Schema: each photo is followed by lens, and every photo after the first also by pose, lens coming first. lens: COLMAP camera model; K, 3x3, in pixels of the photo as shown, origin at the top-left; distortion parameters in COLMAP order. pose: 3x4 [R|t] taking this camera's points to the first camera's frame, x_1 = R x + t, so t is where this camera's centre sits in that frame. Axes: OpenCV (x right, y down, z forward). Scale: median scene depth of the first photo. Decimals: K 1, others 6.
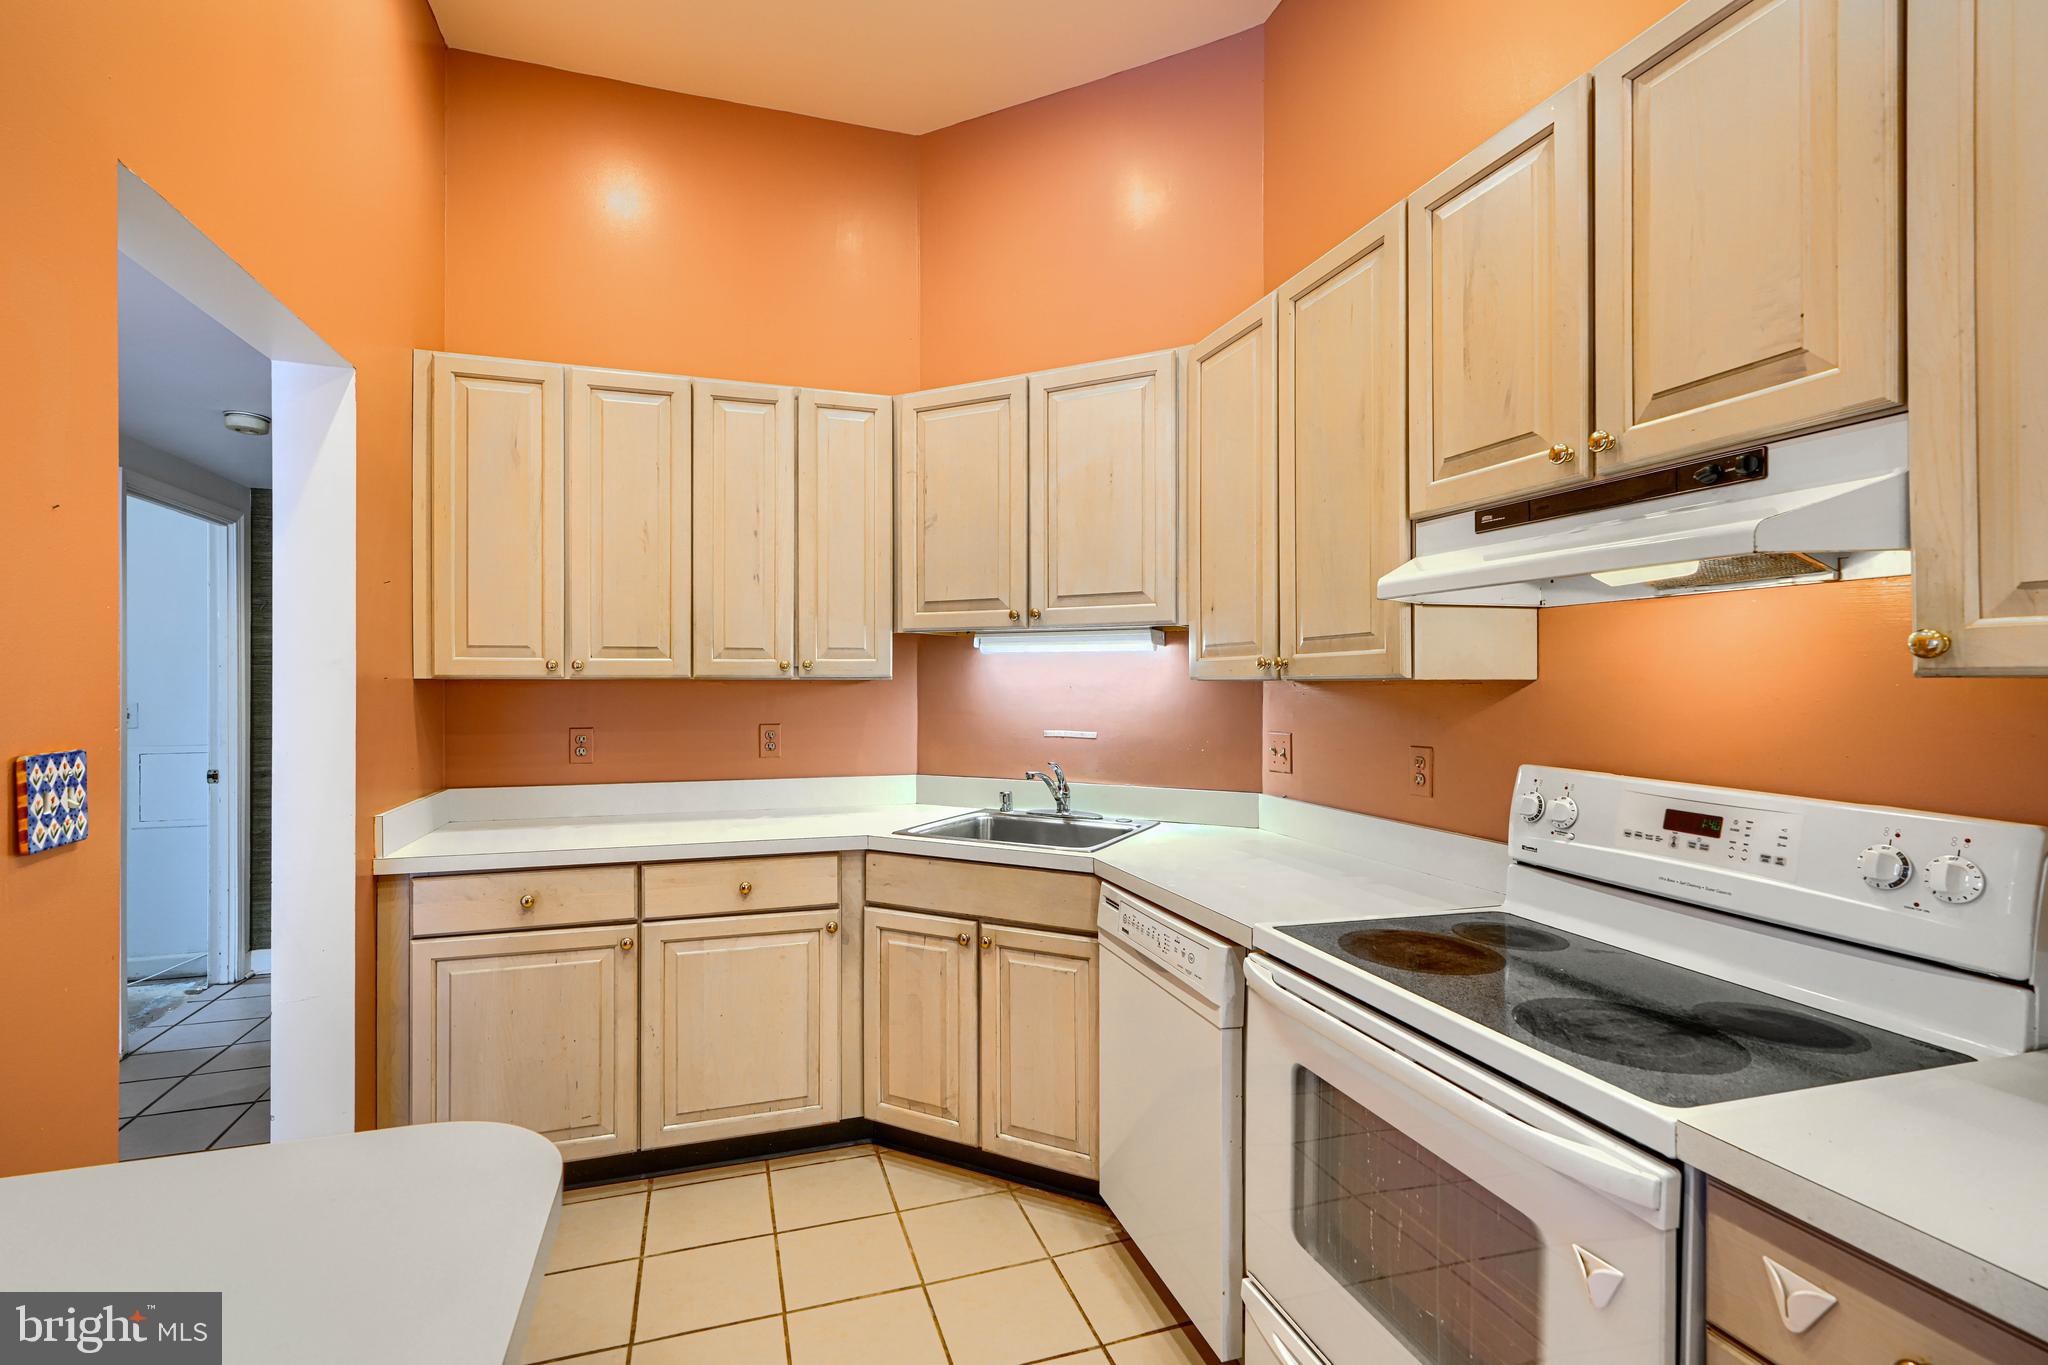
lens RADIAL K [[938.2, 0, 1026.3], [0, 938.2, 685.5], [0, 0, 1]] dist [0.000389, 0.000369]
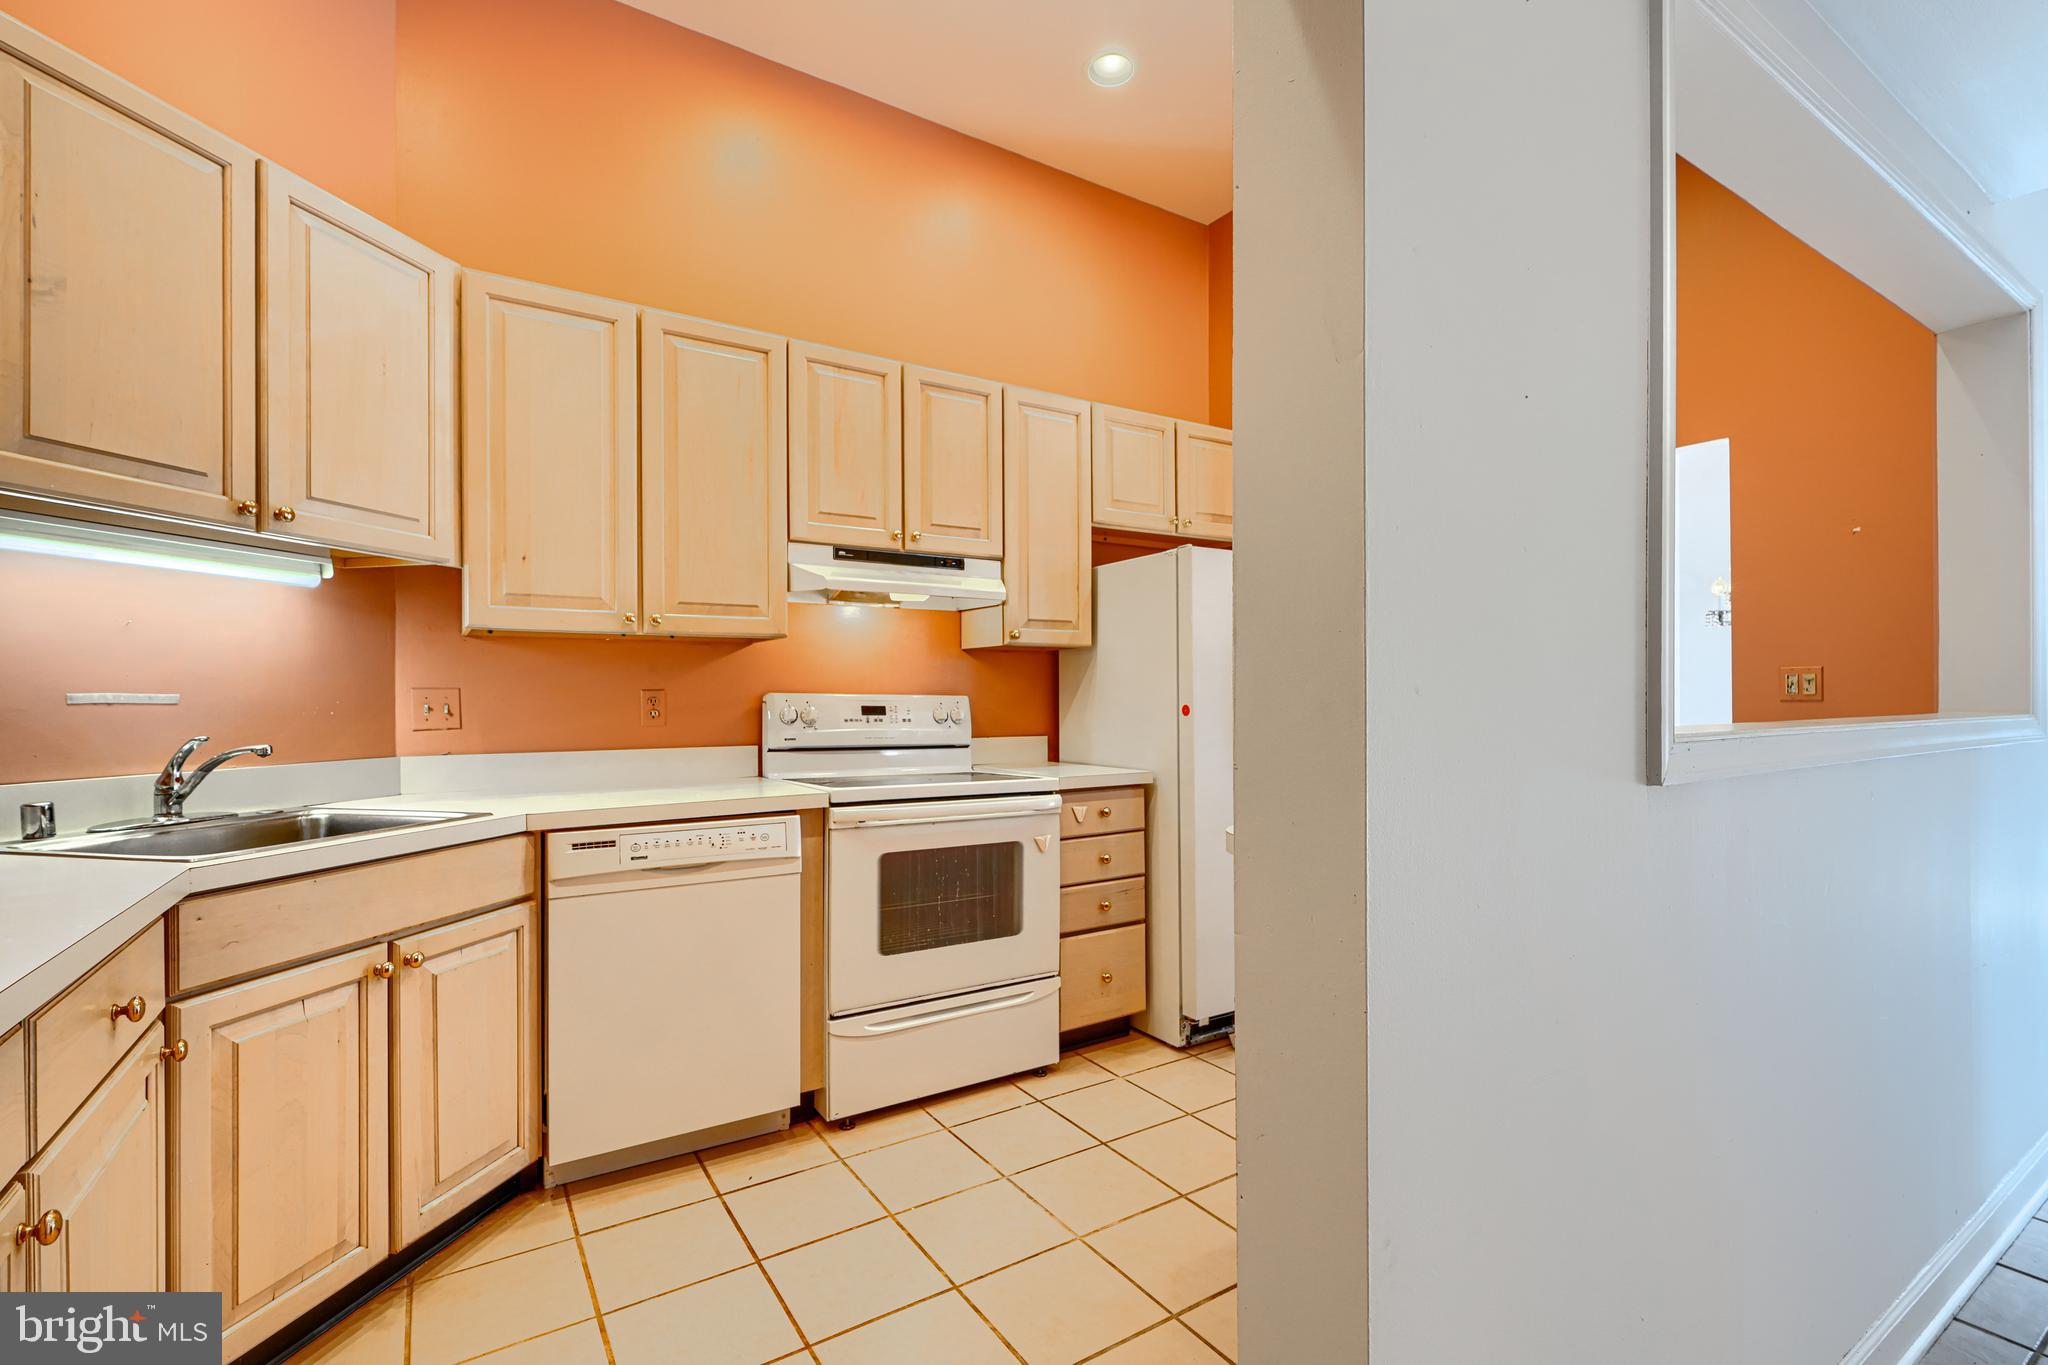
lens RADIAL K [[927.0, 0, 1022.0], [0, 927.0, 695.4], [0, 0, 1]] dist [0.001398, 0.000198]
pose [[-0.248360, 0.001629, 0.968666, -0.860157], [0.007144, 0.999974, 0.000150, 0.065983], [-0.968641, 0.006958, -0.248366, 0.700757]]
